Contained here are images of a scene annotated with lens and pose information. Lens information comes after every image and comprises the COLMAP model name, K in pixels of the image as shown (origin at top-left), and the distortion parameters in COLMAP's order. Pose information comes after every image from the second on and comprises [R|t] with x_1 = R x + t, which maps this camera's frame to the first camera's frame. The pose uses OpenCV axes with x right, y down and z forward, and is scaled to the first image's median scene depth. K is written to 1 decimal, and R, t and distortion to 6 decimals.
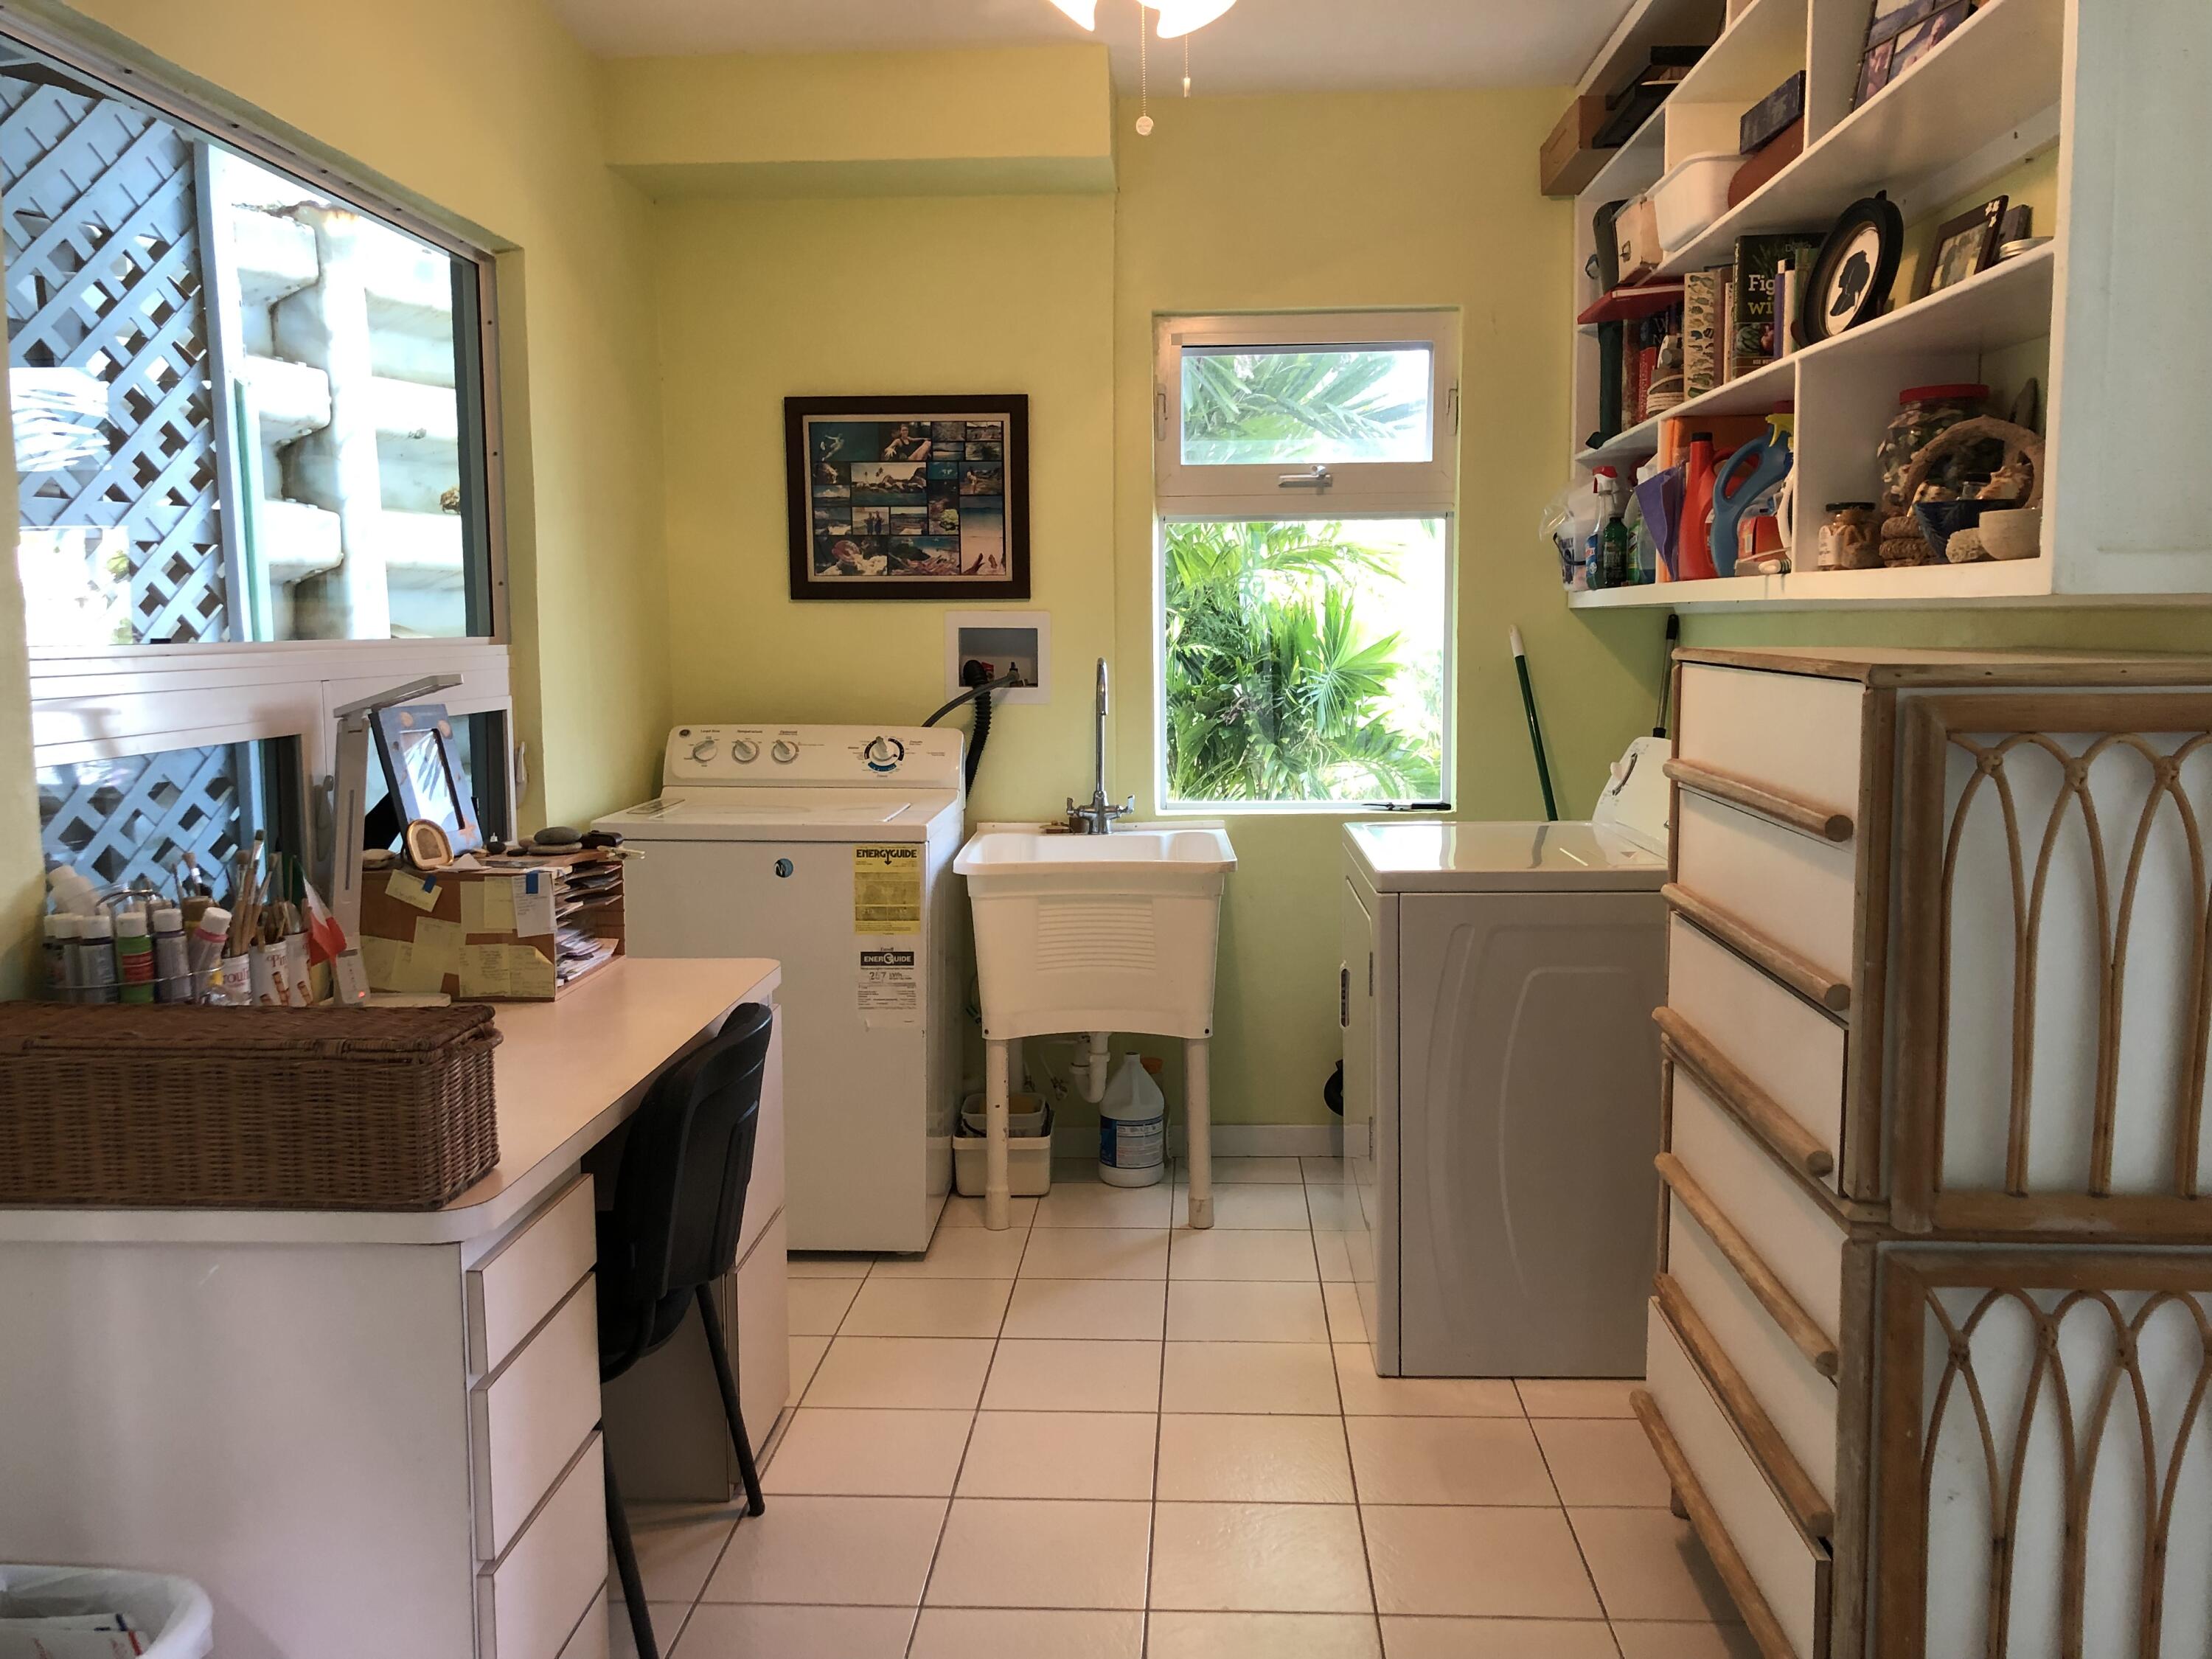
lens RADIAL K [[1820.4, 0, 1109.4], [0, 1820.4, 810.1], [0, 0, 1]] dist [0.028661, -0.017068]
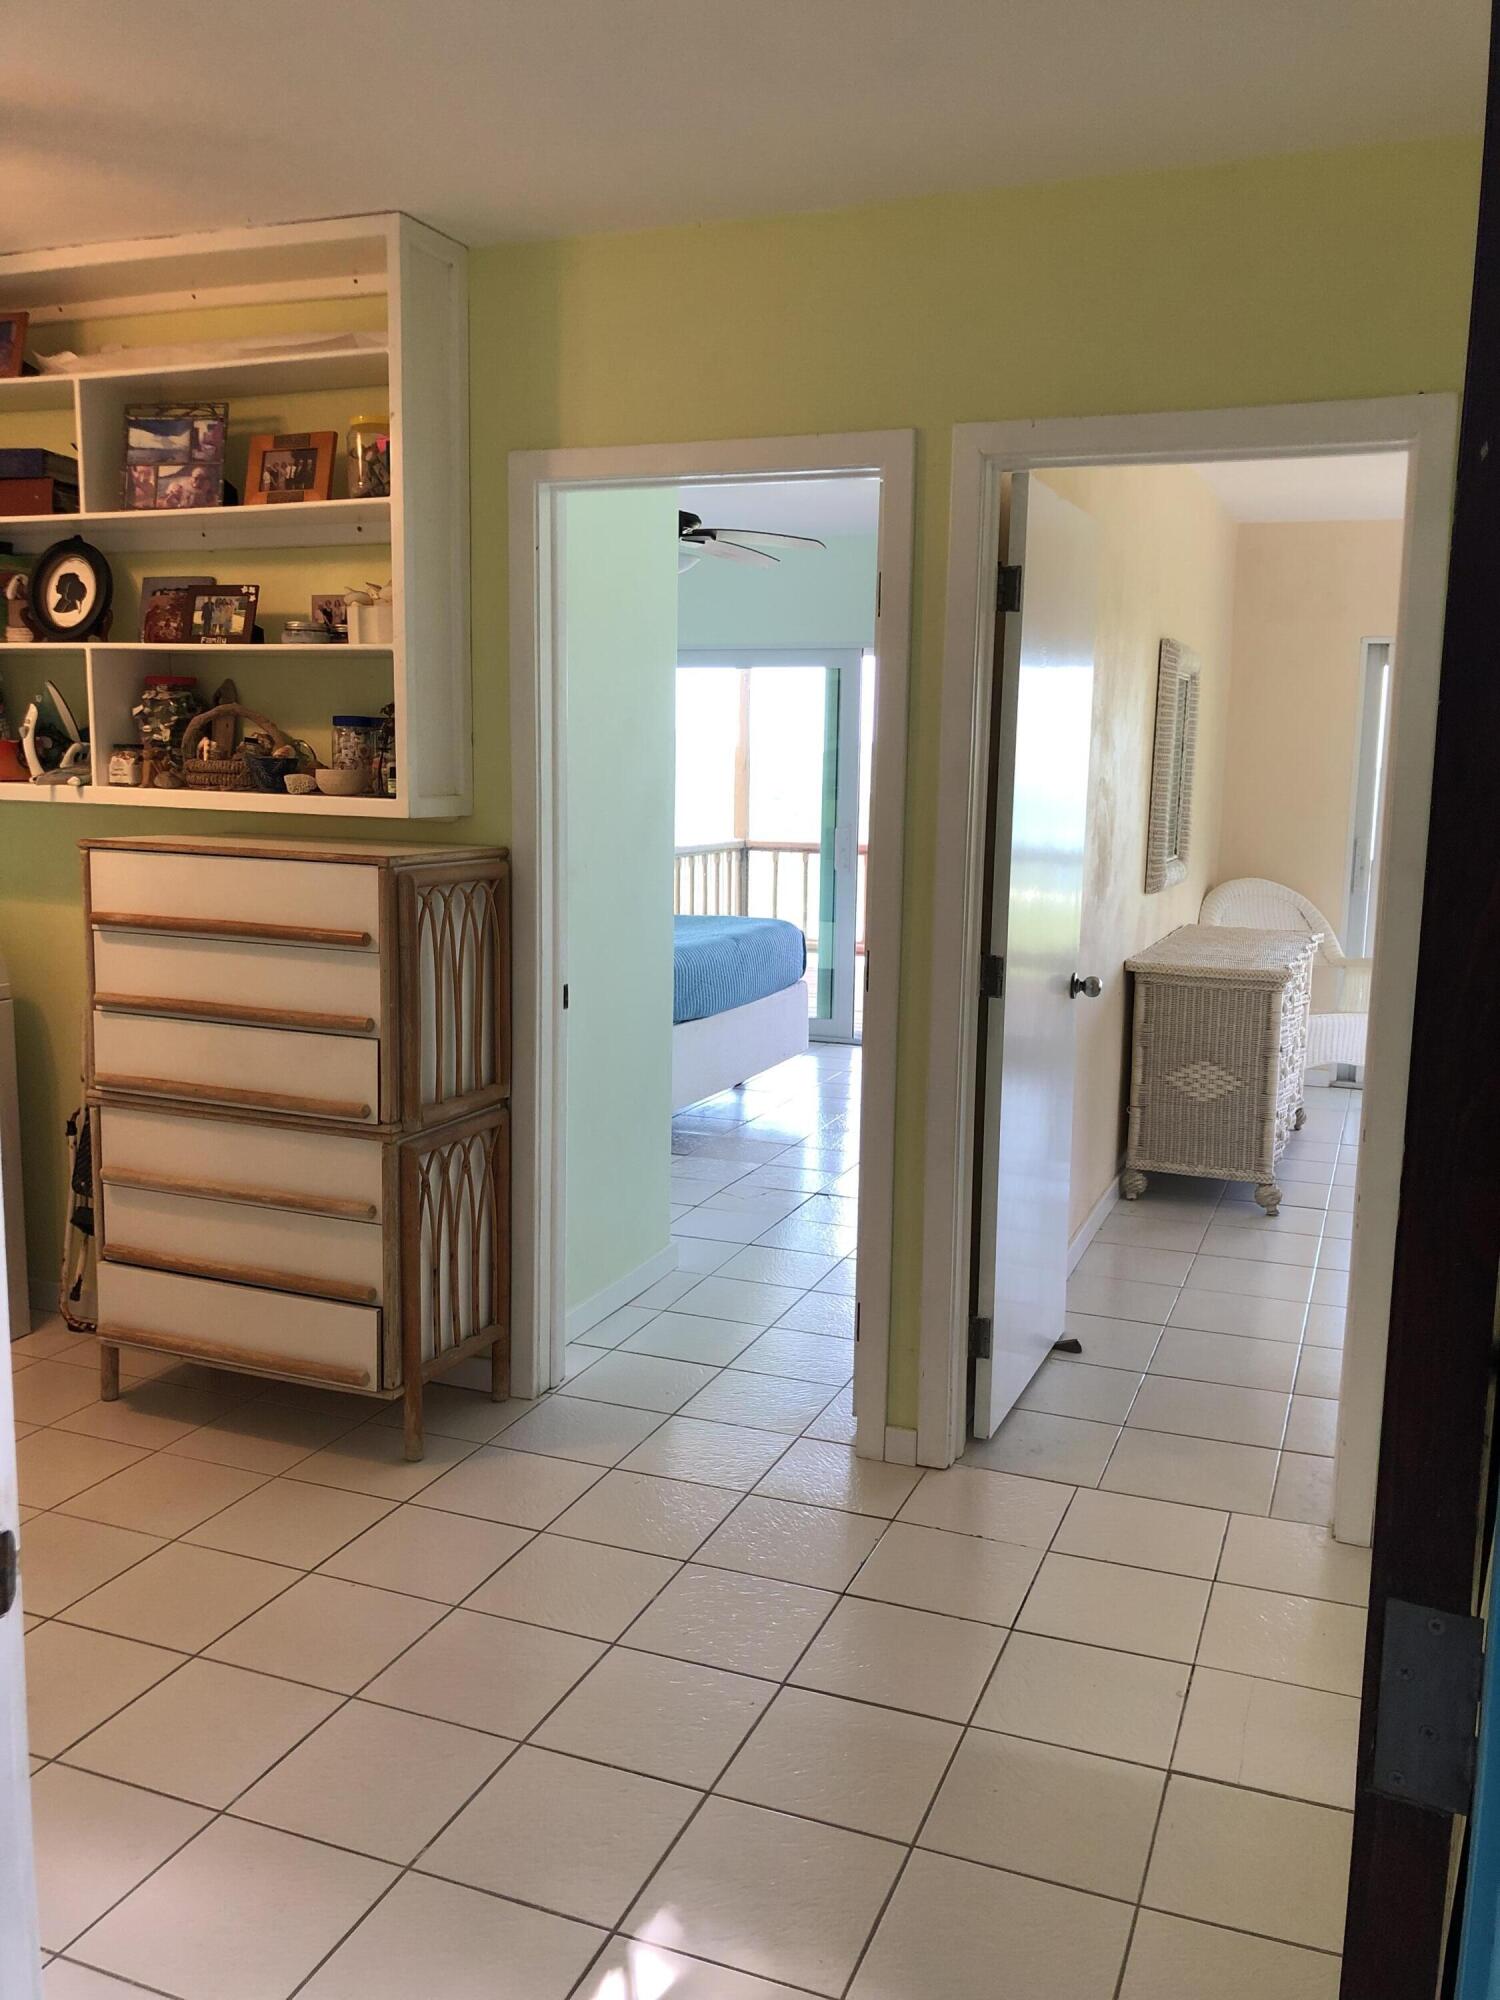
lens RADIAL K [[1645.9, 0, 749.9], [0, 1645.9, 1004.4], [0, 0, 1]] dist [0.028661, -0.017068]
pose [[0.308774, -0.133219, 0.941760, -1.144254], [0.074884, 0.990474, 0.115558, -0.094814], [-0.948183, 0.034842, 0.315808, 0.048778]]
